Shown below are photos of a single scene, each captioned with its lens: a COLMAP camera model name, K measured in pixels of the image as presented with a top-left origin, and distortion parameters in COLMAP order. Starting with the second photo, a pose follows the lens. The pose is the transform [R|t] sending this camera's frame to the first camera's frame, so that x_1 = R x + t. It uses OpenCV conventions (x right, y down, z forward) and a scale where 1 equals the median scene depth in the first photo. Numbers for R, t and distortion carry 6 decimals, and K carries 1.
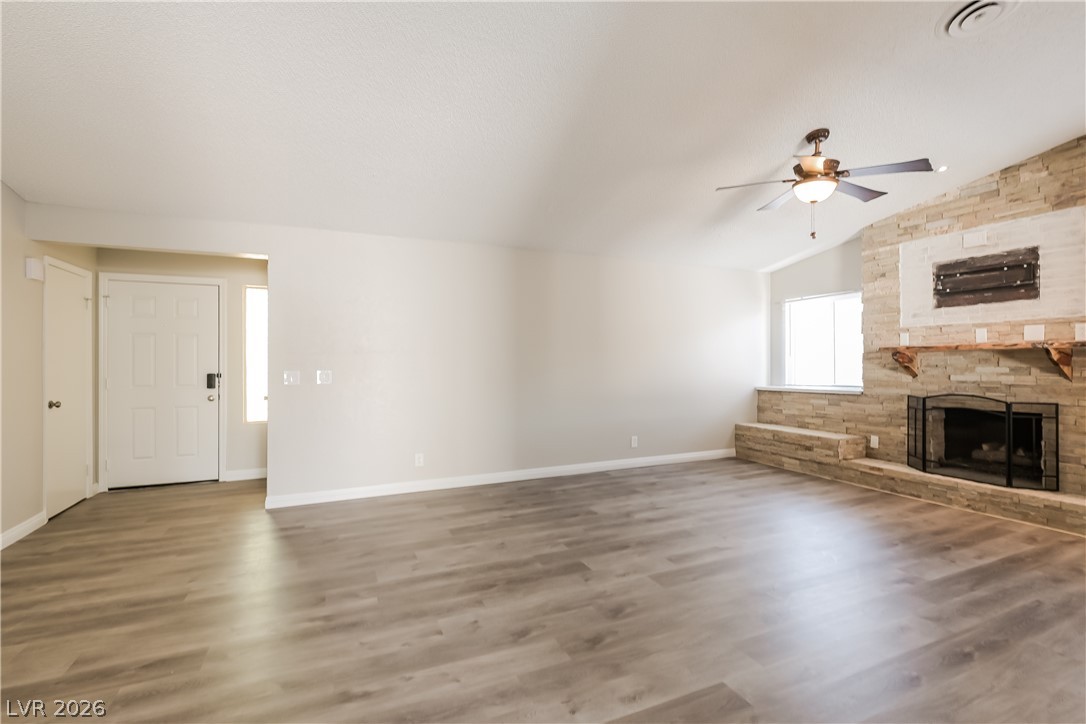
lens RADIAL K [[488.2, 0, 538.9], [0, 488.2, 358.6], [0, 0, 1]] dist [-0.002502, -0.000661]
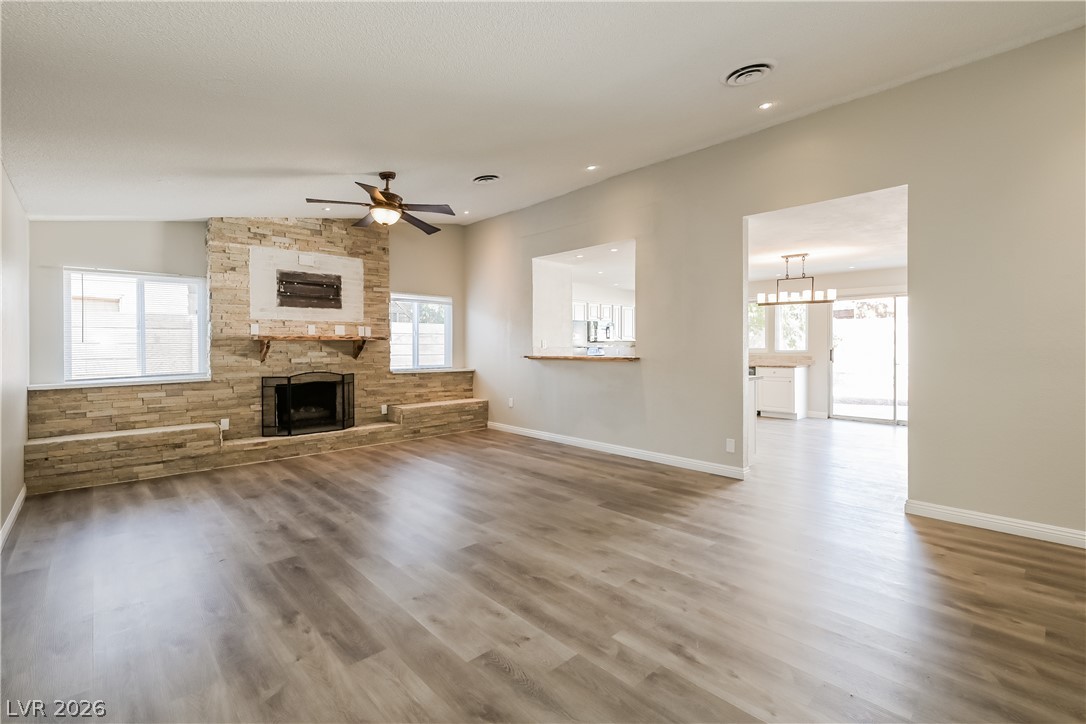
lens RADIAL K [[488.2, 0, 539.7], [0, 488.2, 352.2], [0, 0, 1]] dist [-0.002502, -0.000661]
pose [[-0.336111, -0.005772, 0.941805, -0.617173], [-0.001130, 0.999983, 0.005725, 0.008070], [-0.941822, 0.000861, -0.336112, 0.812906]]
